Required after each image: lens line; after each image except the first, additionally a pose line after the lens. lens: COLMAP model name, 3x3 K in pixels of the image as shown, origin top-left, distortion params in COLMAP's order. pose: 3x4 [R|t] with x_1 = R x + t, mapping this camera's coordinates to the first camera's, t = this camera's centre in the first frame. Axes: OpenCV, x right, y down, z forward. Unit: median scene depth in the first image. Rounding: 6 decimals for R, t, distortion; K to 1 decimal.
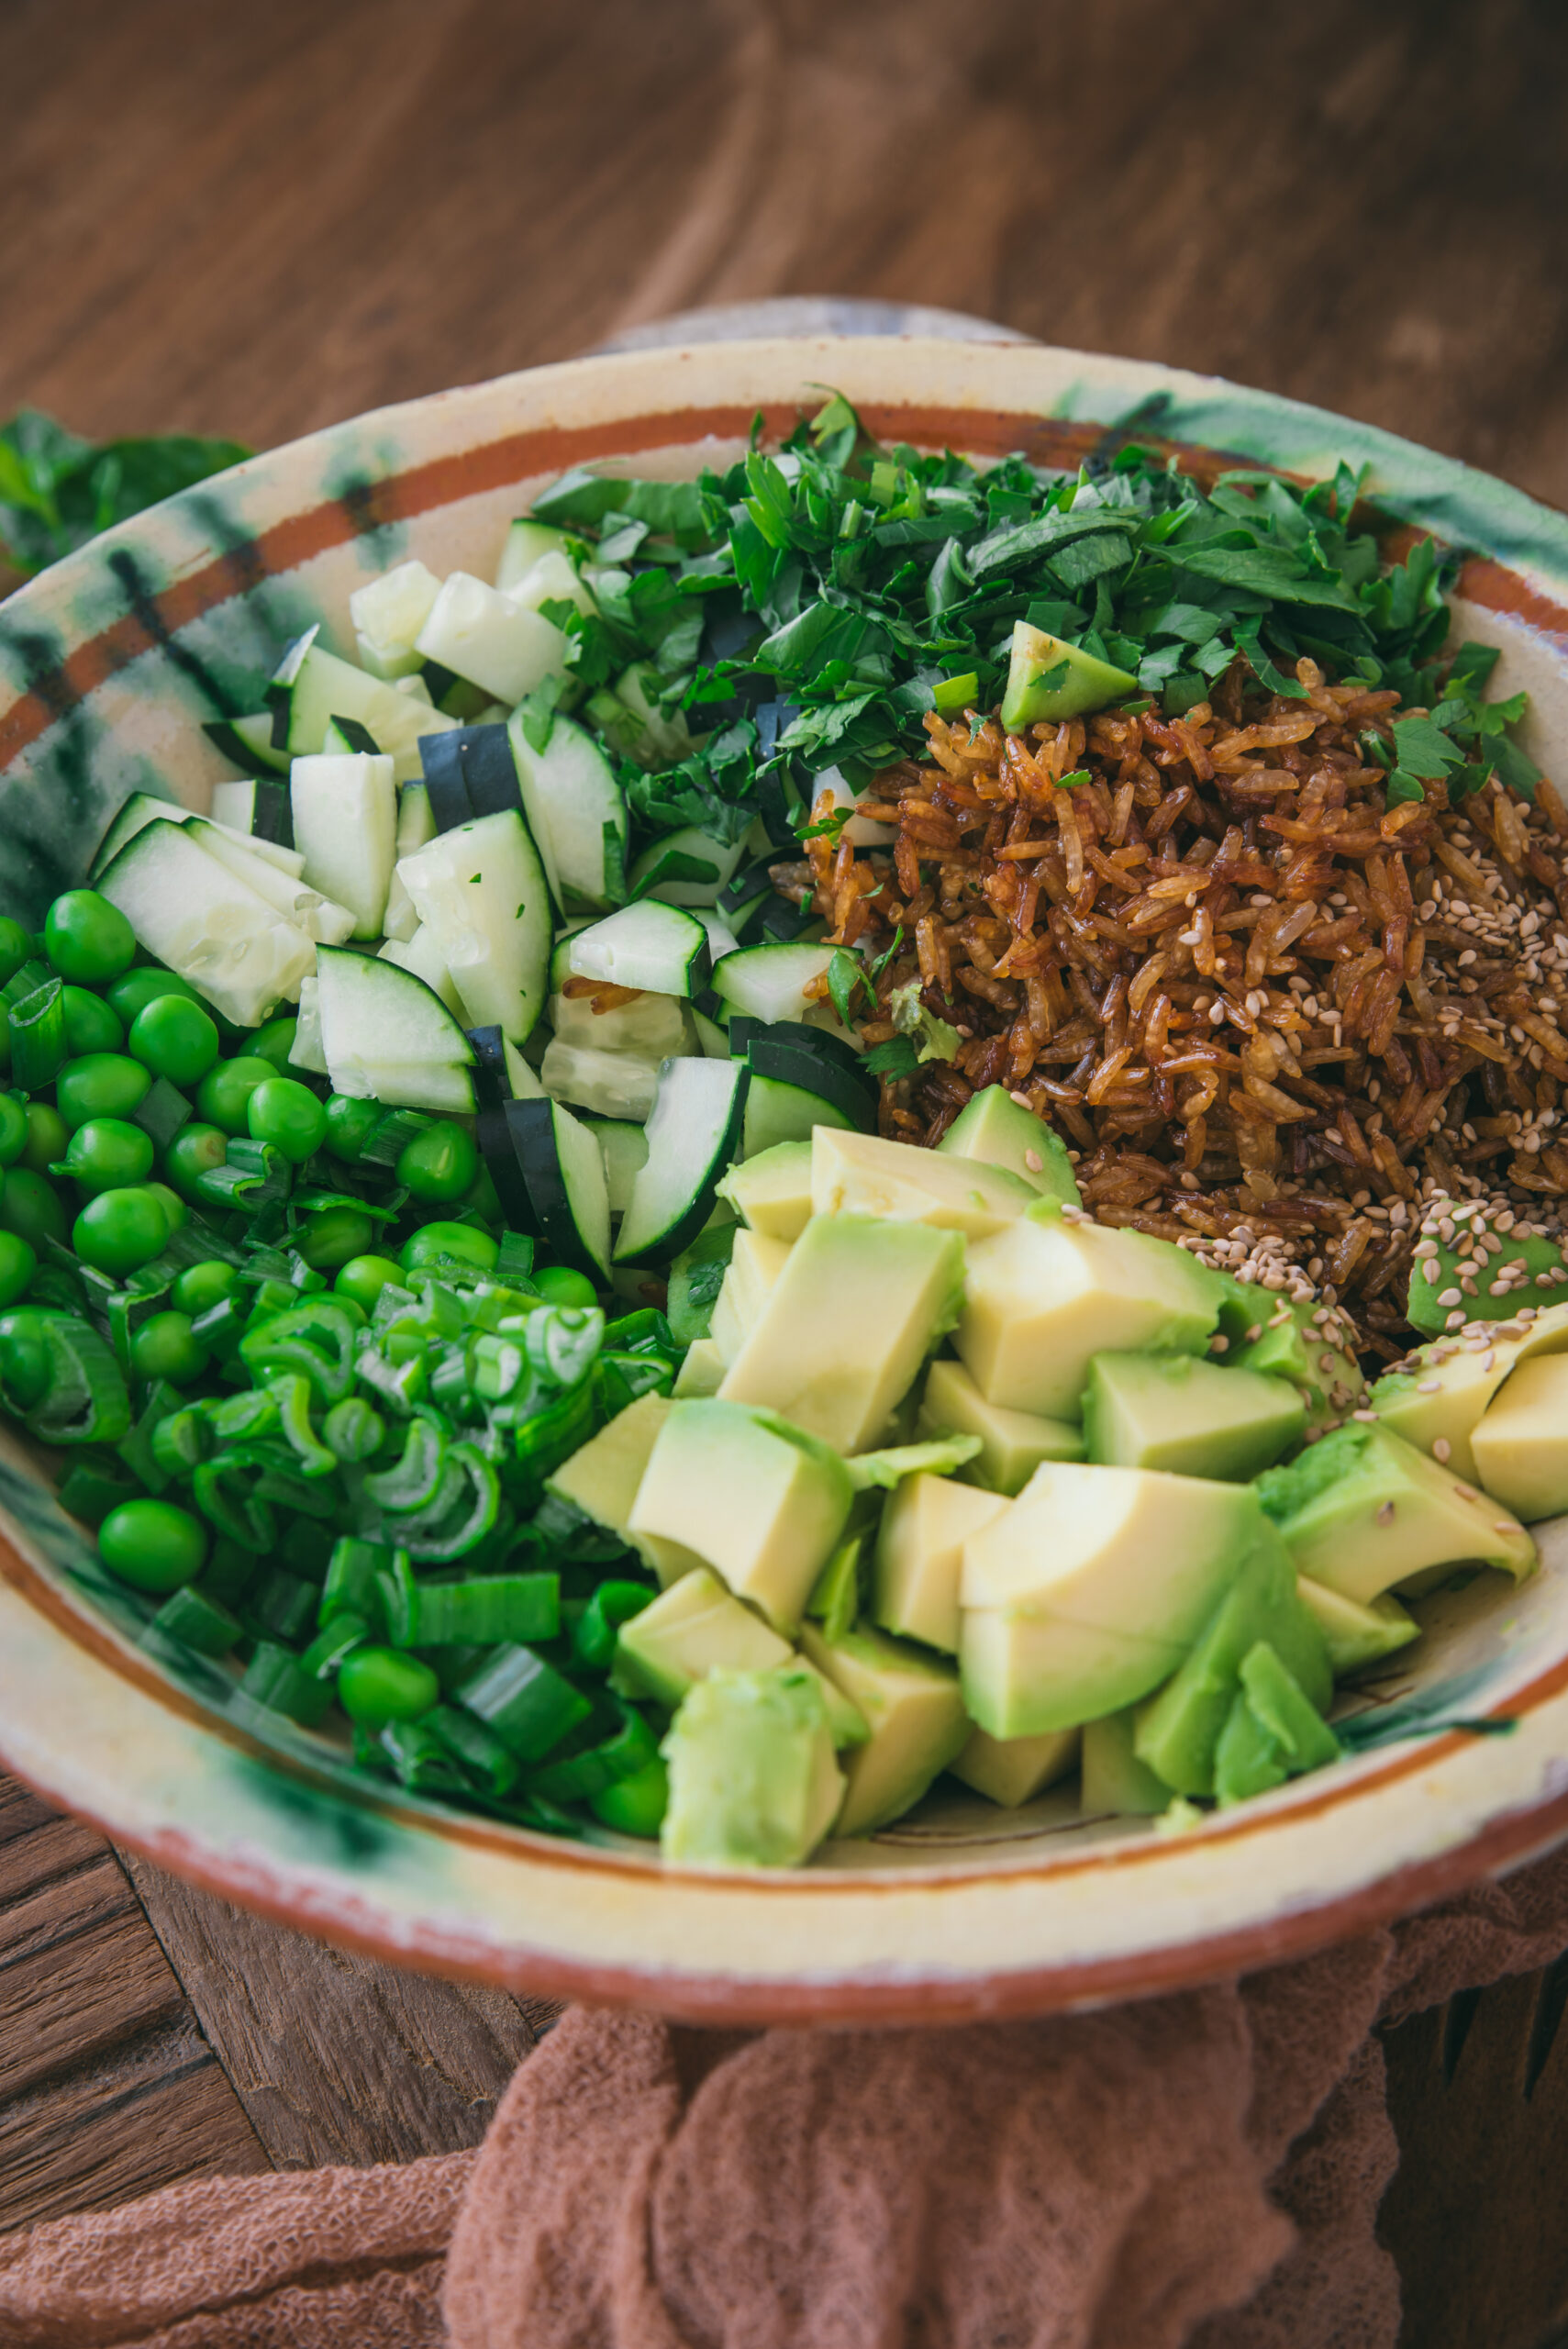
lens RADIAL K [[3490.4, 0, 846.9], [0, 3490.4, 1168.6], [0, 0, 1]] dist [-0.163327, 1.041799]
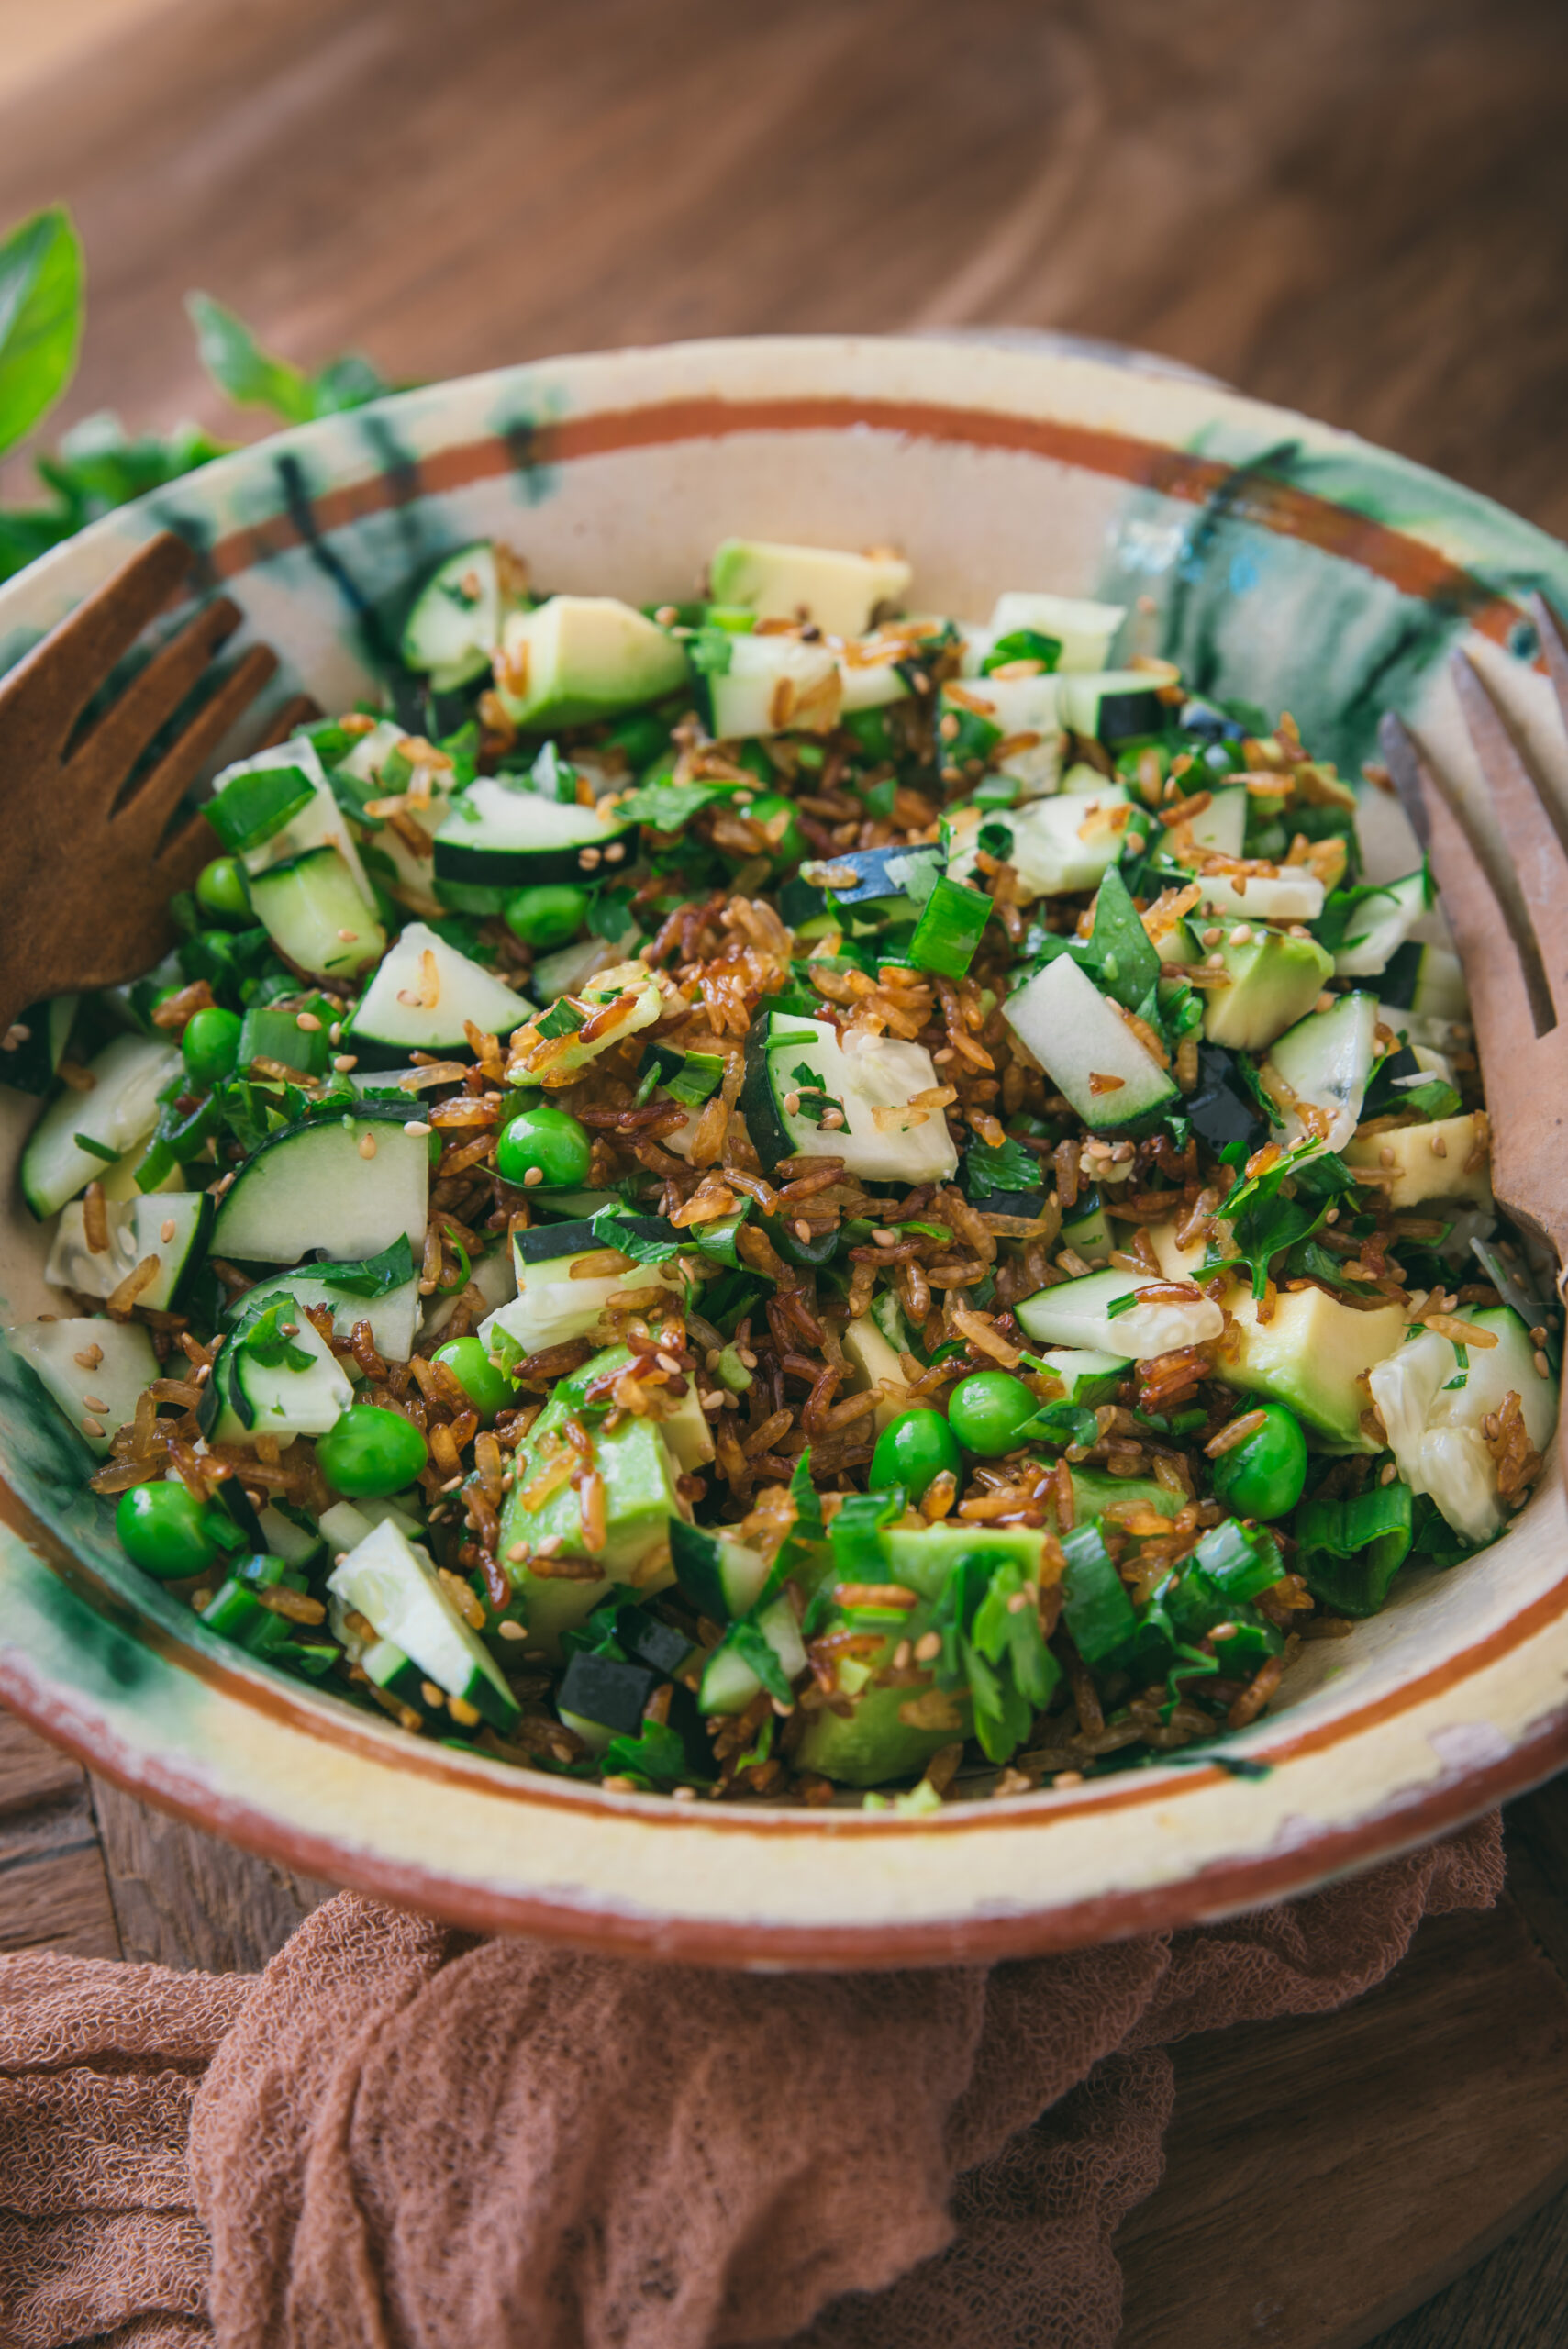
lens RADIAL K [[2944.6, 0, 784.0], [0, 2944.6, 1174.5], [0, 0, 1]] dist [-0.015382, -0.037438]
pose [[0.976126, 0.166133, -0.139921, 0.120964], [-0.164145, 0.986101, 0.025716, -0.006355], [0.142249, -0.002135, 0.989829, 0.129849]]
